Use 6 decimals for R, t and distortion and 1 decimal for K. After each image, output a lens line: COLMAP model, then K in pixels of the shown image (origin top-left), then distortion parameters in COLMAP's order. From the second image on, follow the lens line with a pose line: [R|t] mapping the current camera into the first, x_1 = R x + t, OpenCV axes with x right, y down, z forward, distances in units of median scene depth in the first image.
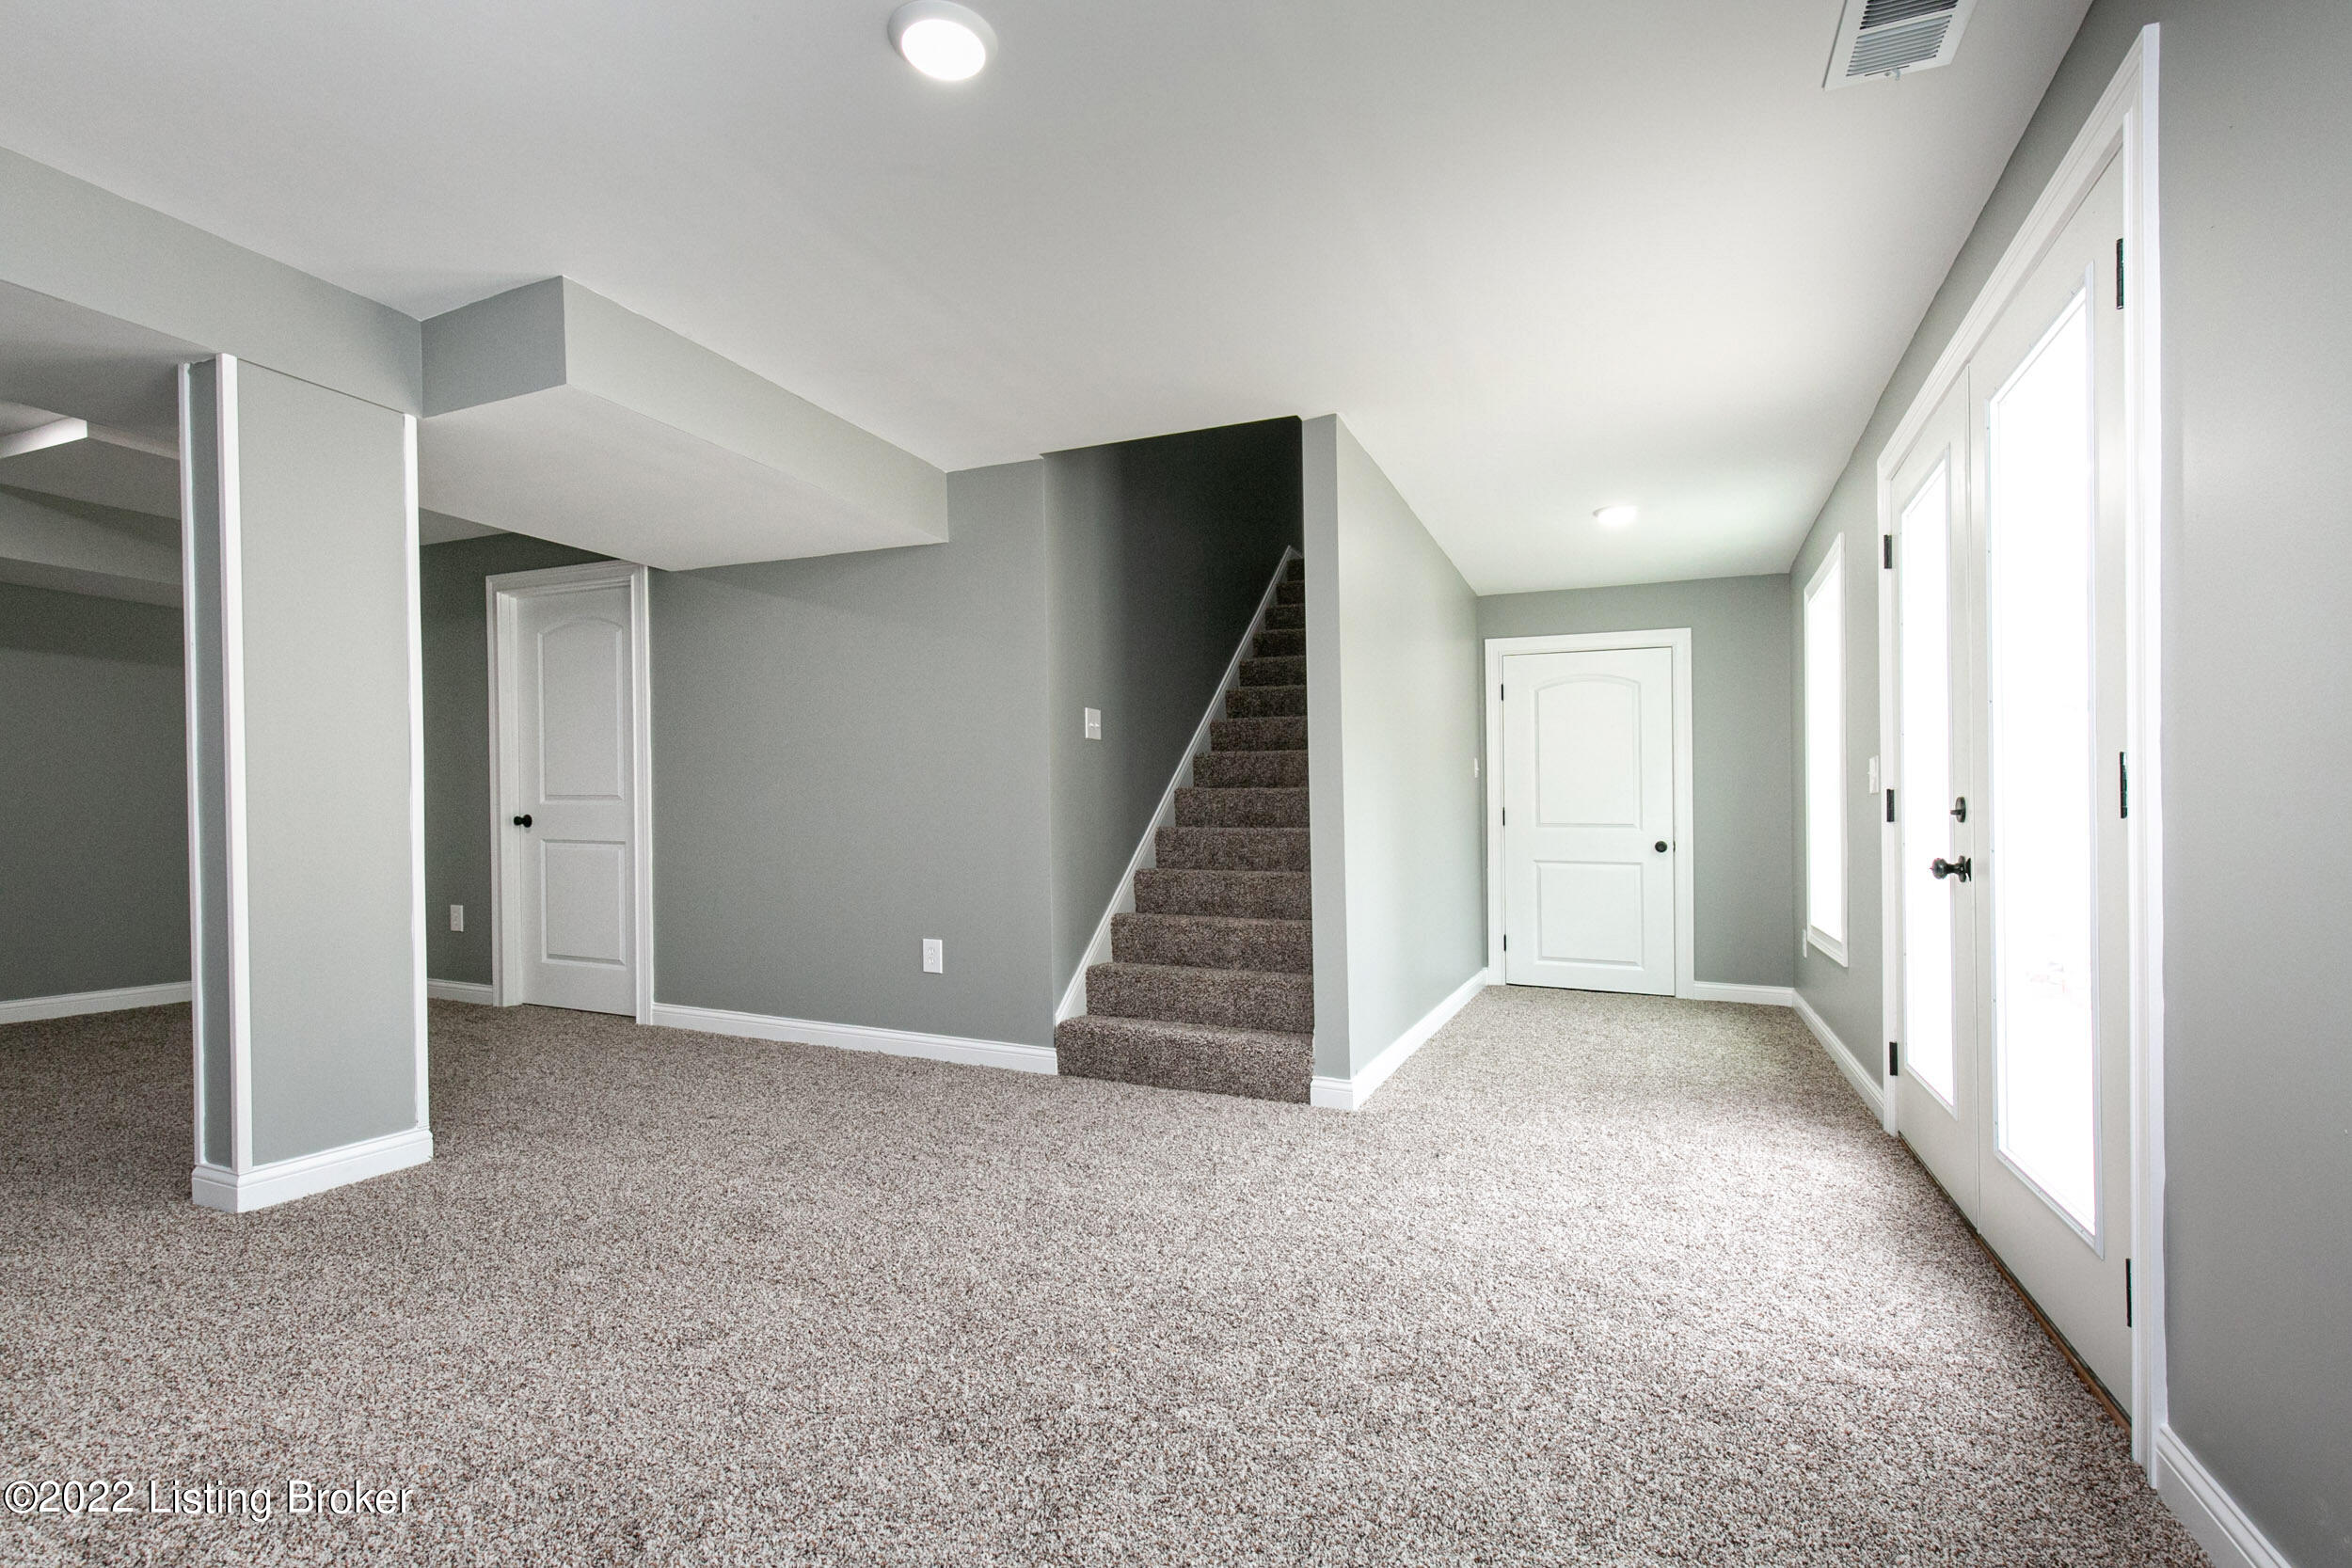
lens RADIAL K [[1072.6, 0, 1160.5], [0, 1072.6, 825.1], [0, 0, 1]] dist [0.015218, -0.001184]
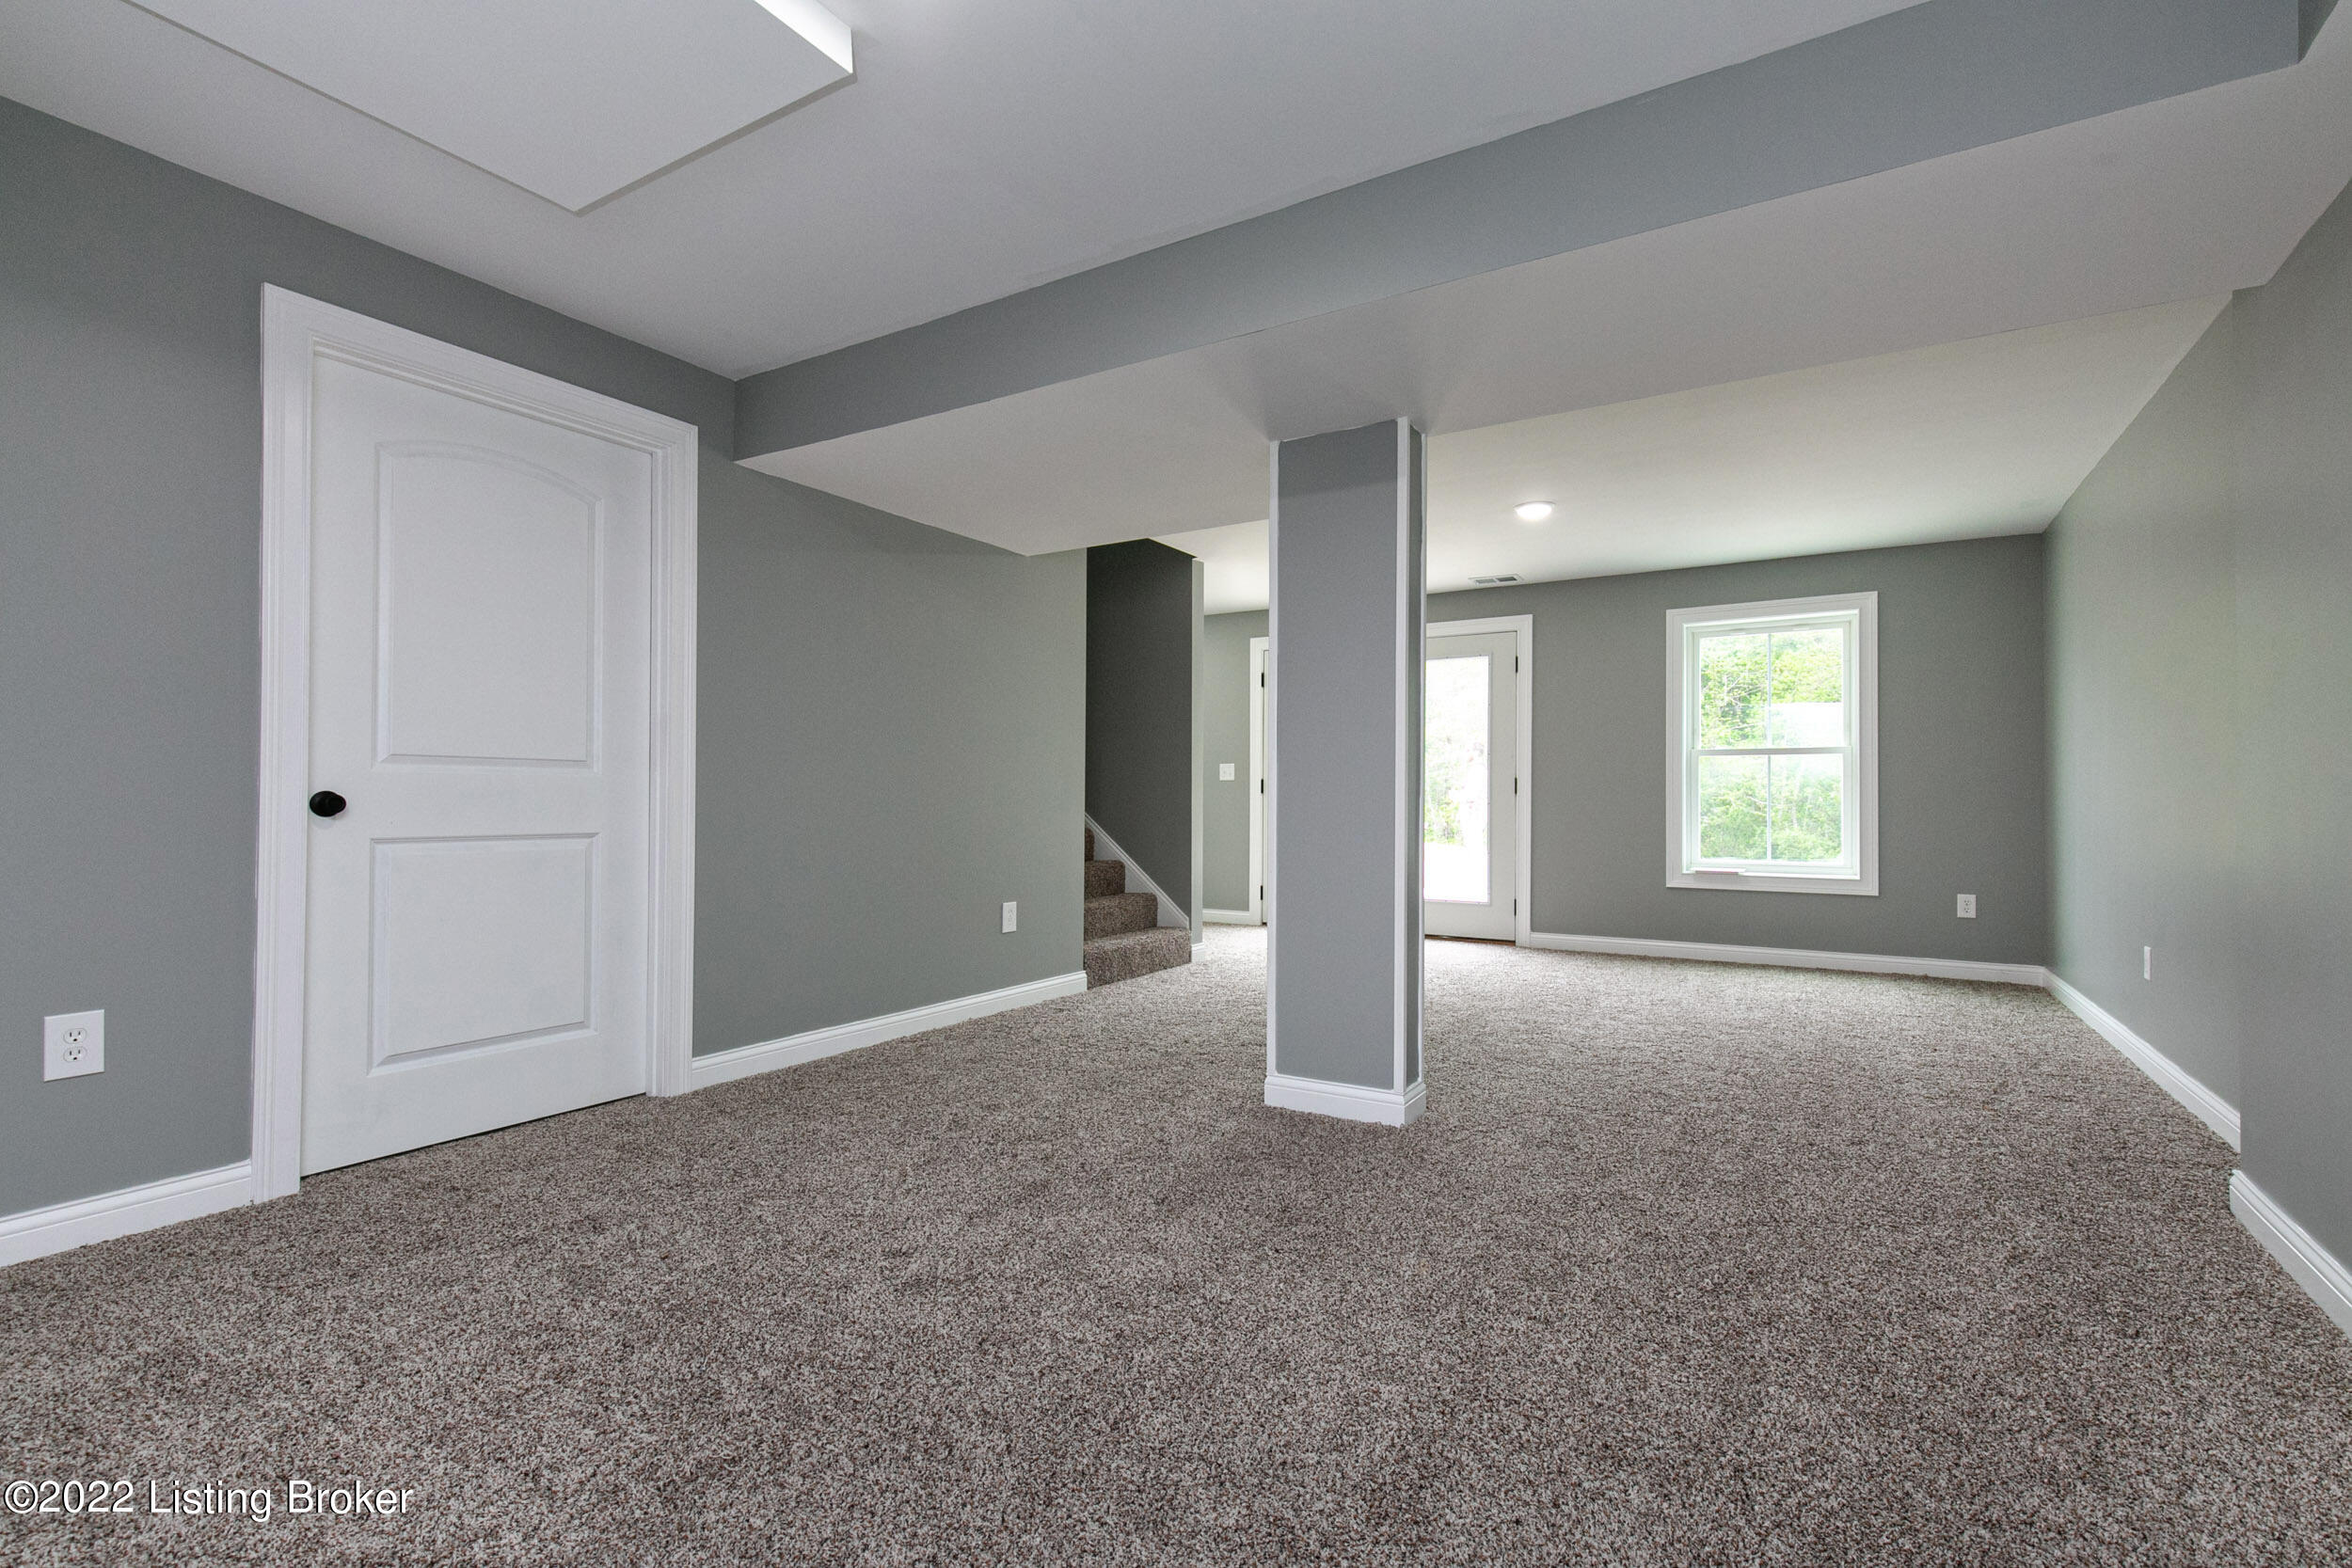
lens RADIAL K [[1072.6, 0, 1176.2], [0, 1072.6, 783.9], [0, 0, 1]] dist [0.015218, -0.001184]
pose [[0.113624, 0.006443, 0.993503, -1.308824], [0.004396, 0.999966, -0.006988, -0.010026], [-0.993514, 0.005161, 0.113591, 0.693512]]
